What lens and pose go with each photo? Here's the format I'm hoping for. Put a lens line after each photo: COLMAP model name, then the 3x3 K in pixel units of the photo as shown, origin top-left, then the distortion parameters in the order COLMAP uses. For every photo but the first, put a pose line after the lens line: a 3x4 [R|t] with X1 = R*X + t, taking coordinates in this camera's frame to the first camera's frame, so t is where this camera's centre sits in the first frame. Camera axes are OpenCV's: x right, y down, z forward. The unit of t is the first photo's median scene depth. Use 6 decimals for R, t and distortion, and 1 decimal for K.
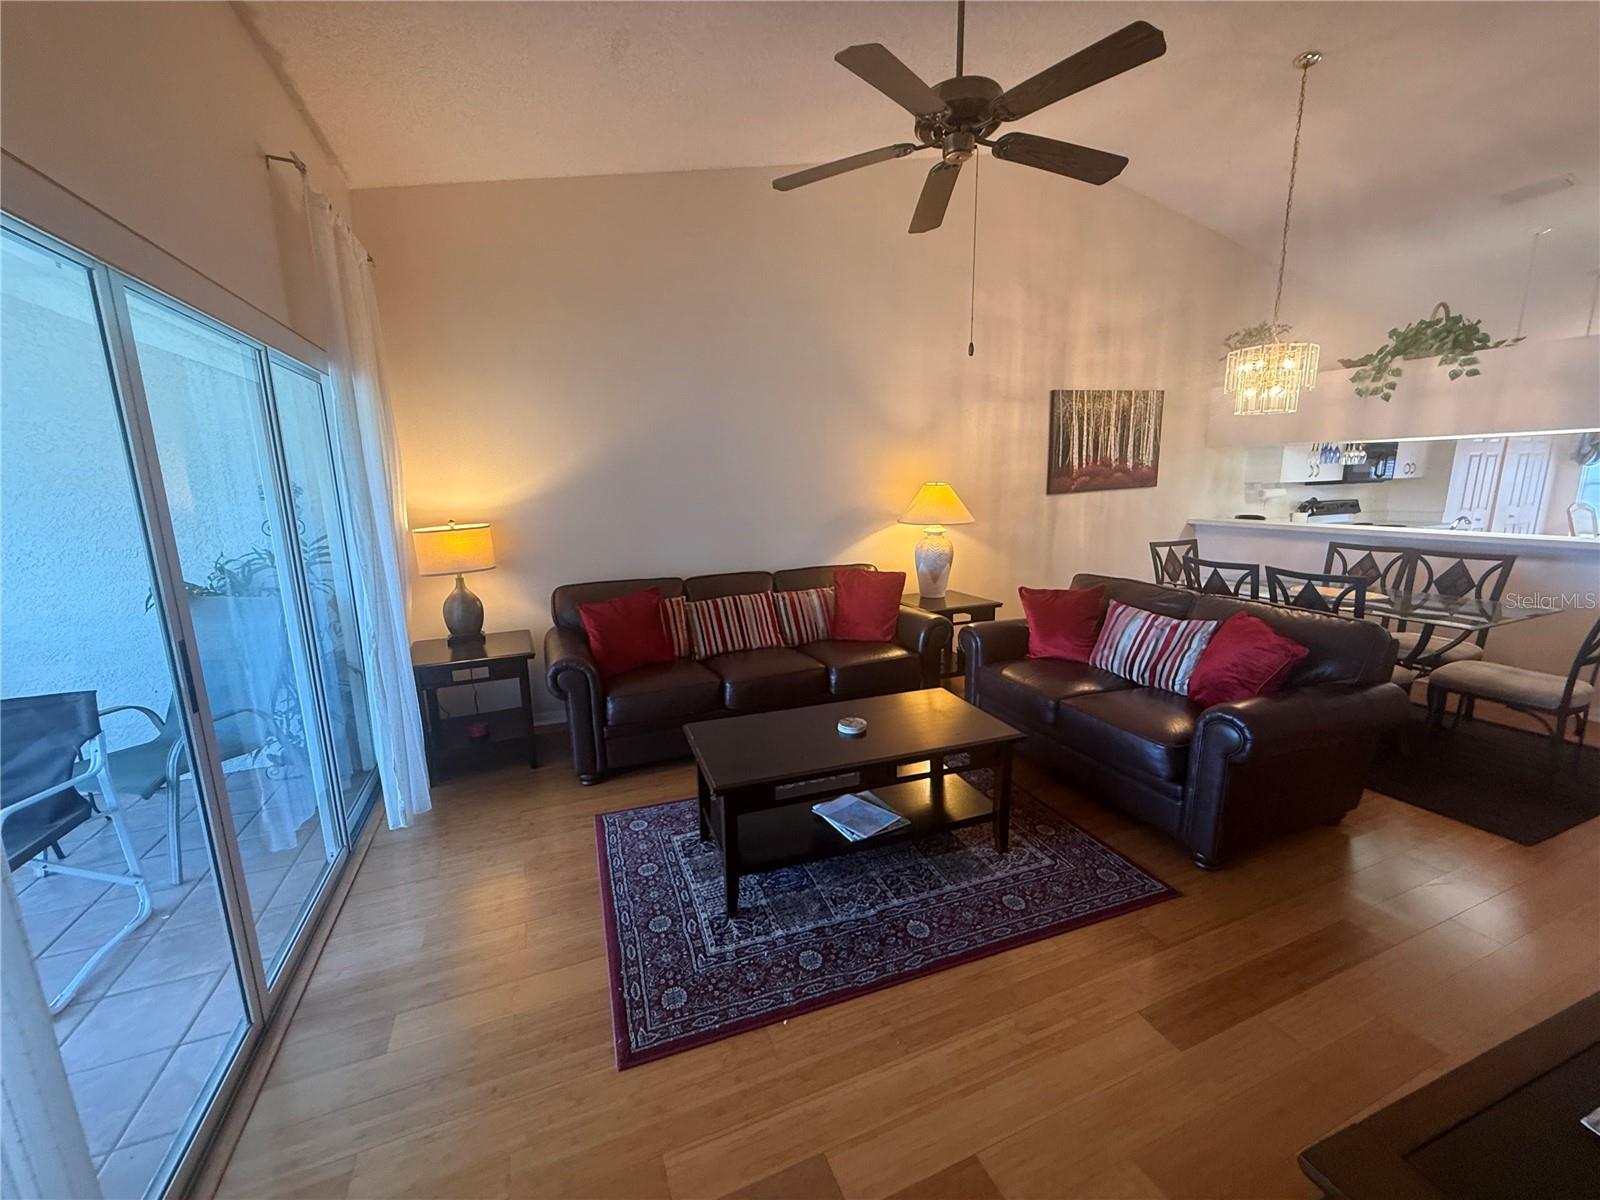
lens RADIAL K [[636.2, 0, 802.1], [0, 636.2, 598.5], [0, 0, 1]] dist [-0.002351, 0.001086]
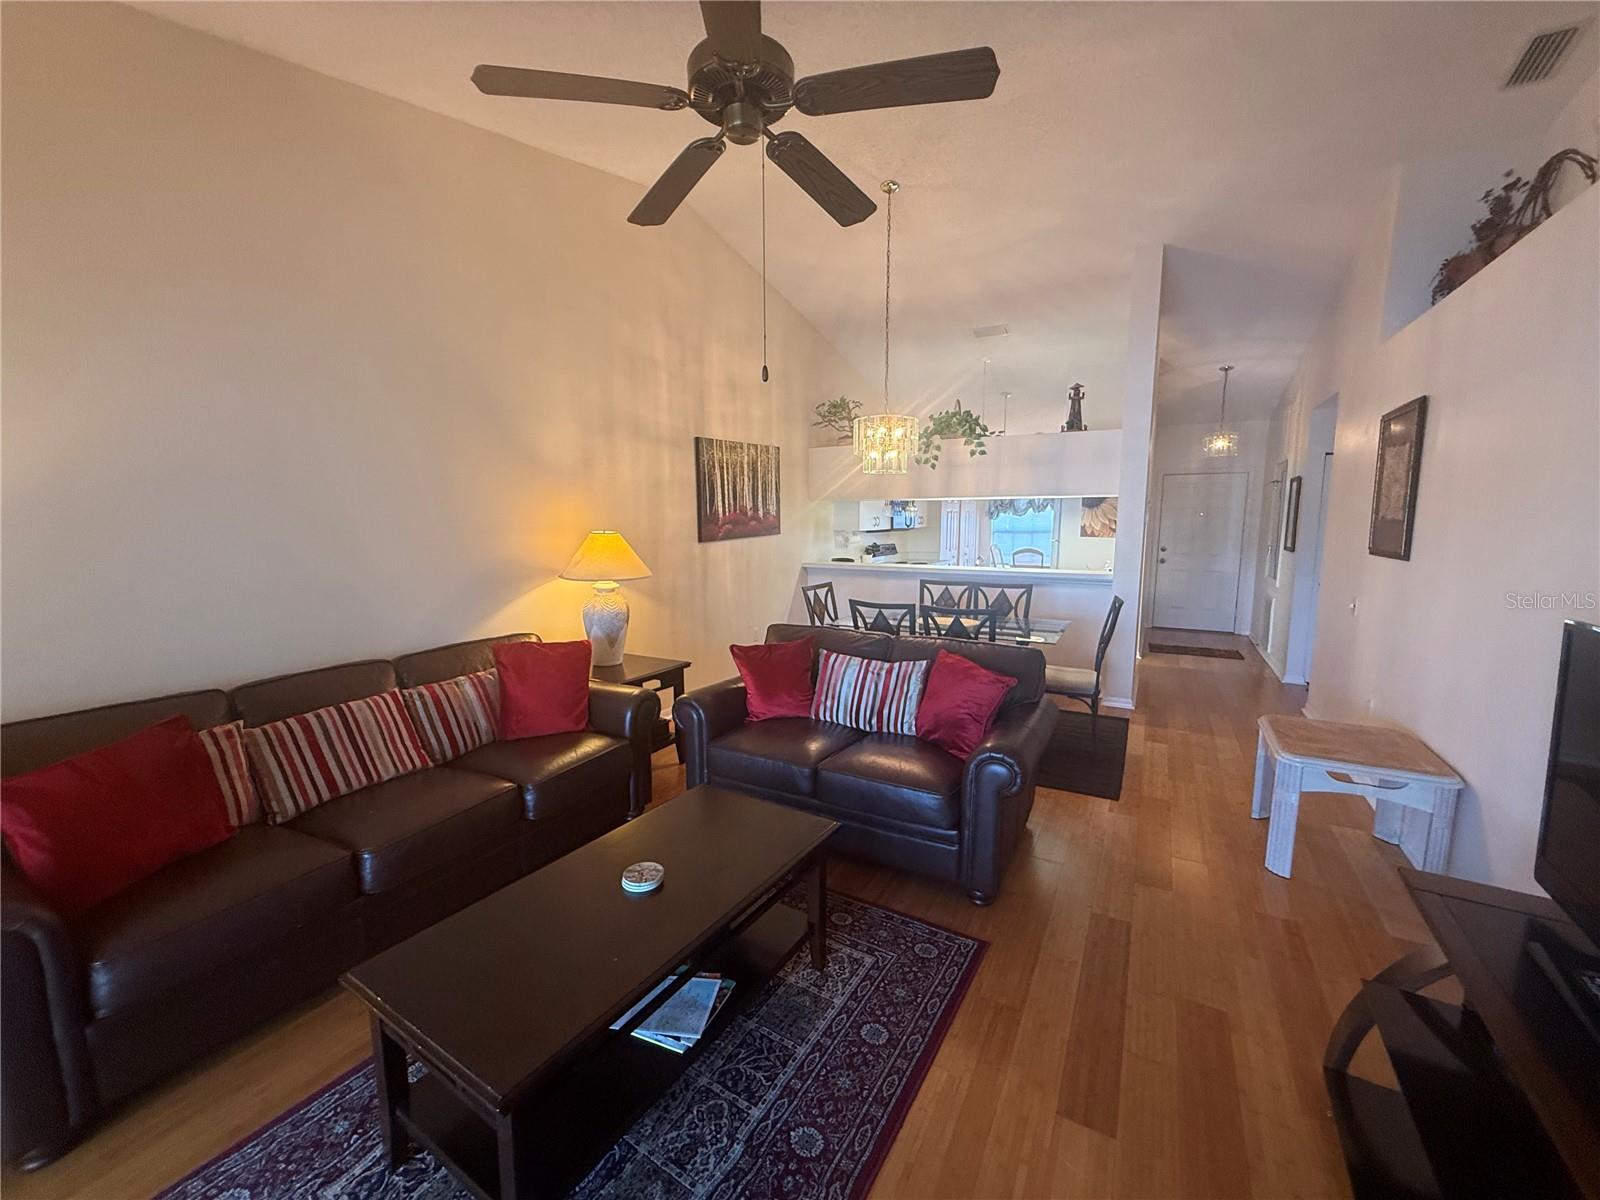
lens RADIAL K [[636.2, 0, 806.3], [0, 636.2, 602.0], [0, 0, 1]] dist [-0.002351, 0.001086]
pose [[0.789031, -0.065261, 0.610878, -0.123411], [0.103939, 0.994188, -0.028042, -0.041894], [-0.605497, 0.085620, 0.791228, 0.203227]]
